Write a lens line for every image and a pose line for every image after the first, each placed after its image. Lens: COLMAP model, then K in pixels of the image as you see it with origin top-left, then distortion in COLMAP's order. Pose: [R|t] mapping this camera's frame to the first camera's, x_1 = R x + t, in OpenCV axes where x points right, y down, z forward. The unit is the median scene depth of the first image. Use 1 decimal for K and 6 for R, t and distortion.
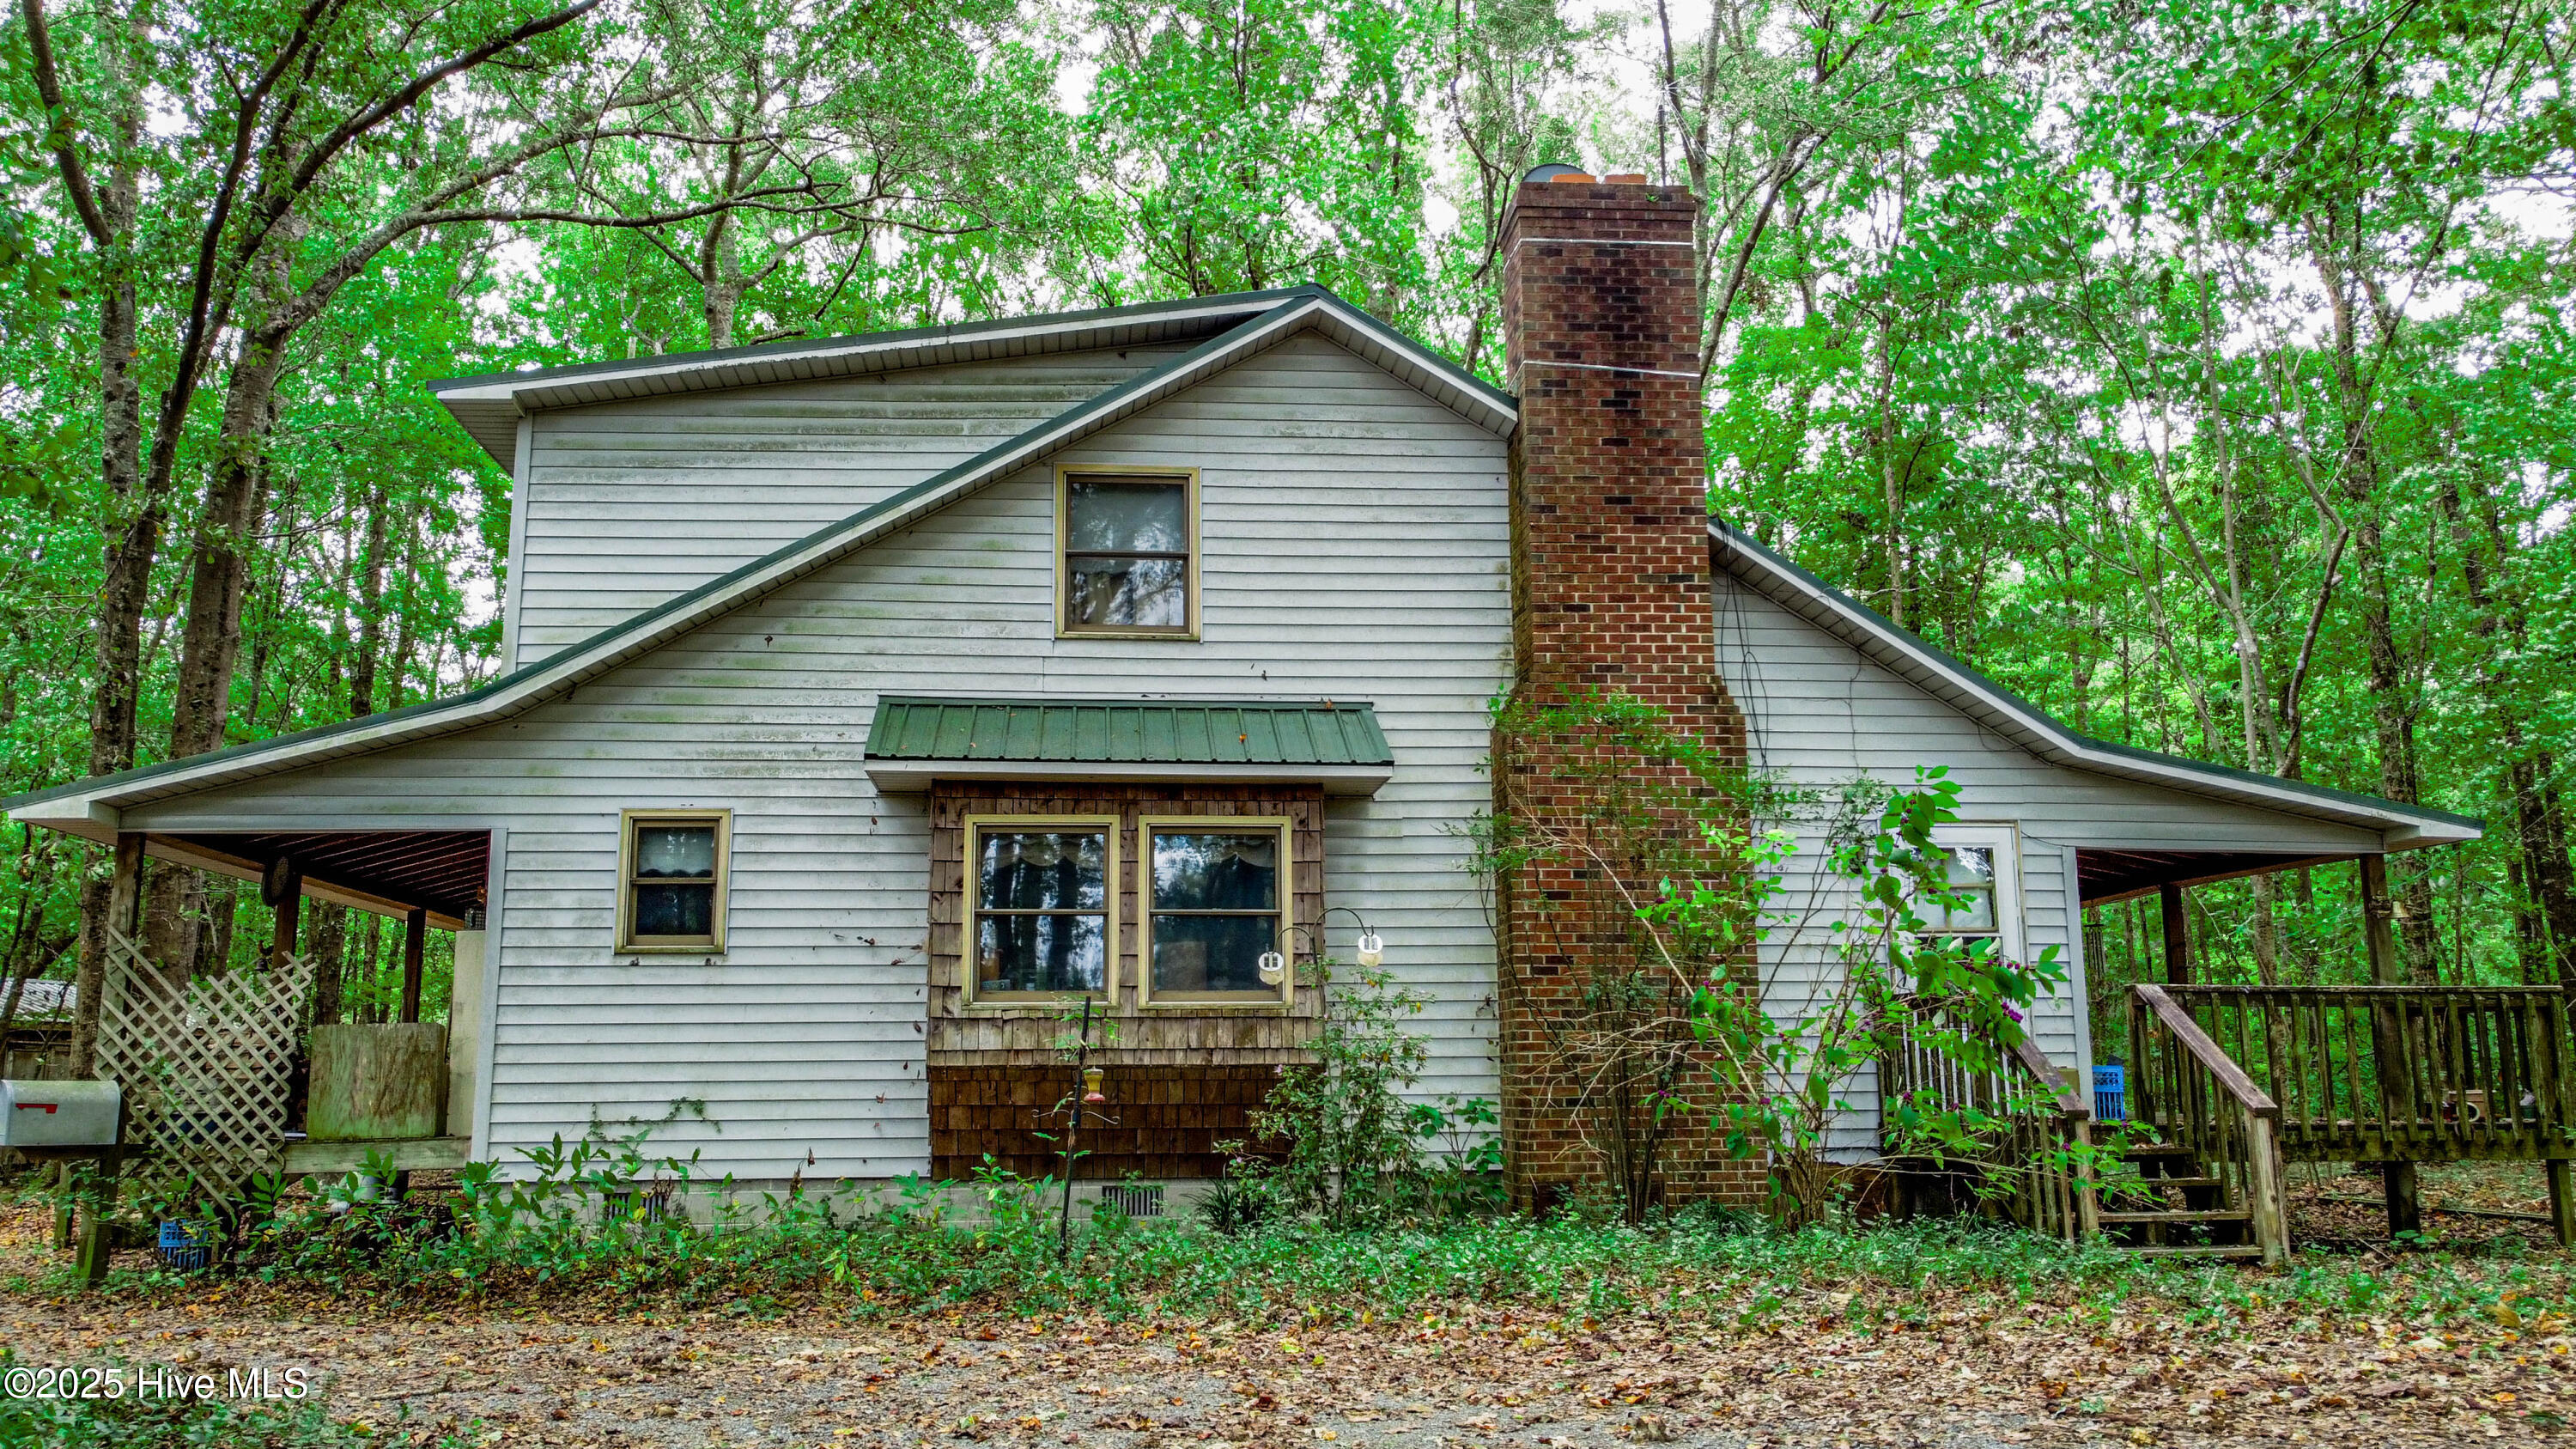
lens RADIAL K [[2000.6, 0, 1288.0], [0, 2000.6, 724.5], [0, 0, 1]] dist [-0.001127, -0.000405]
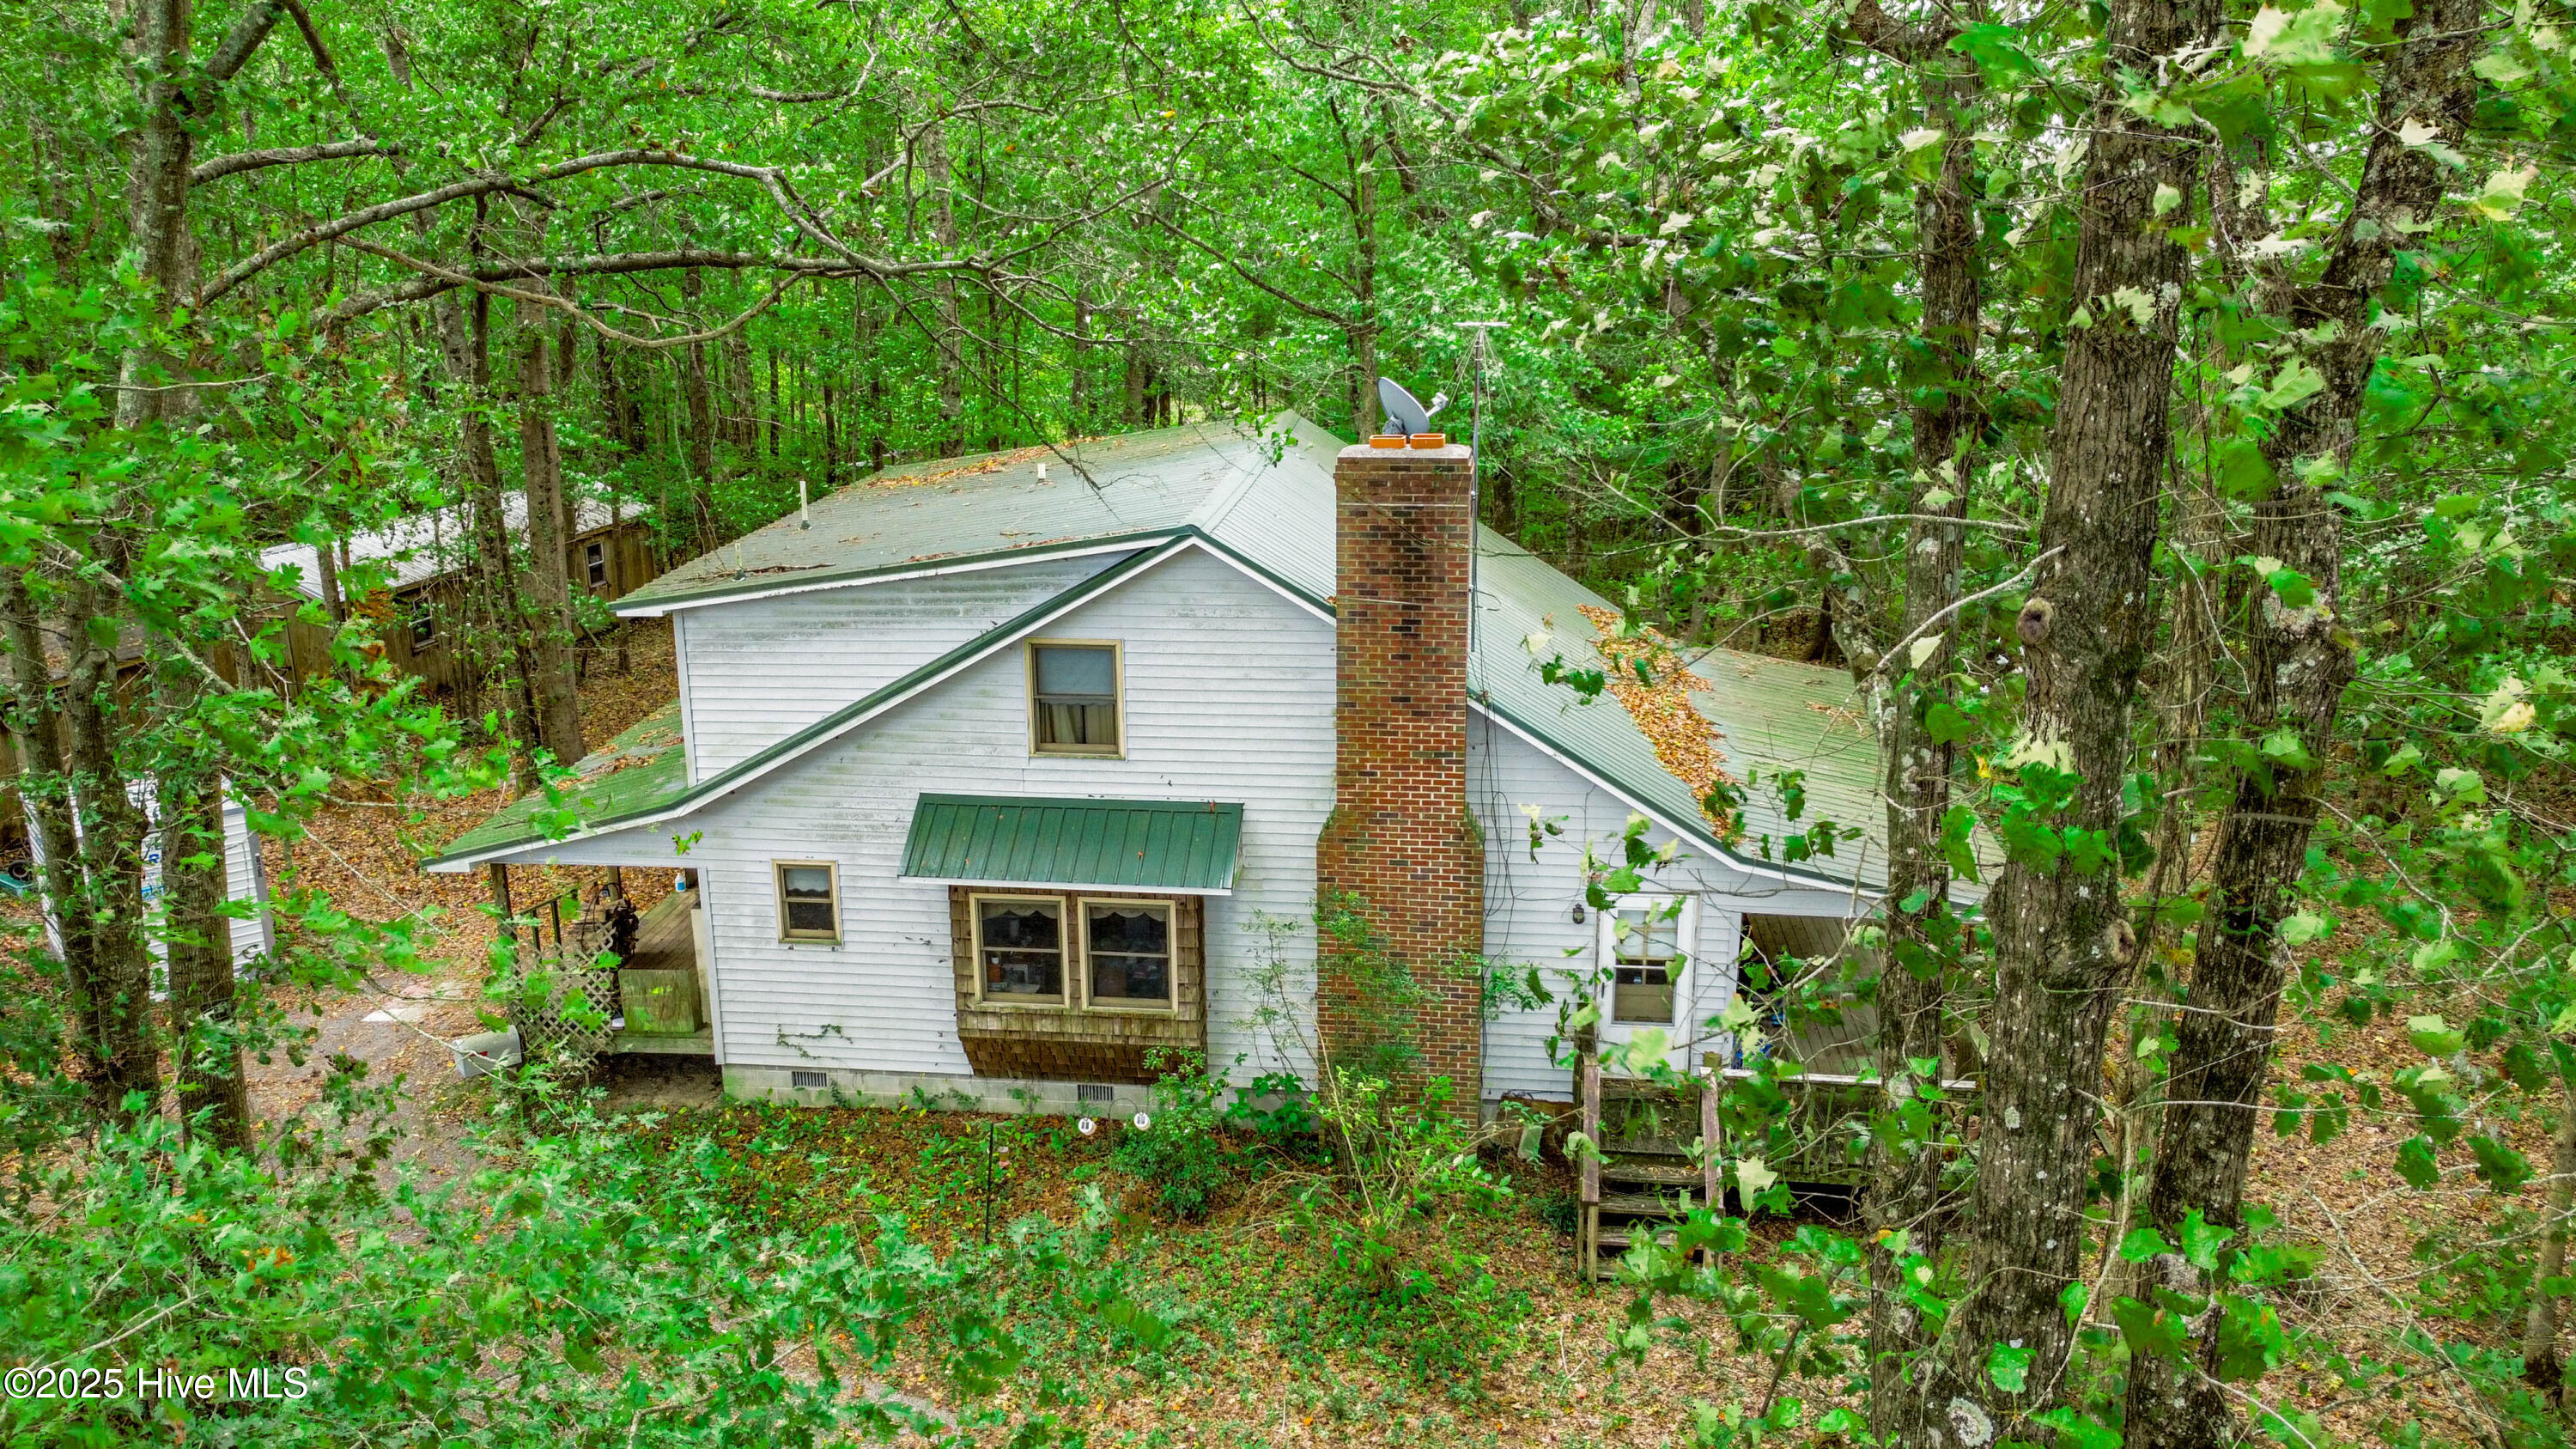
lens RADIAL K [[2000.6, 0, 1288.0], [0, 2000.6, 724.5], [0, 0, 1]] dist [-0.001127, -0.000405]
pose [[0.978383, 0.059774, -0.197975, 0.384274], [0.038146, 0.888728, 0.456845, -0.776378], [0.203254, -0.454521, 0.867236, -0.251949]]
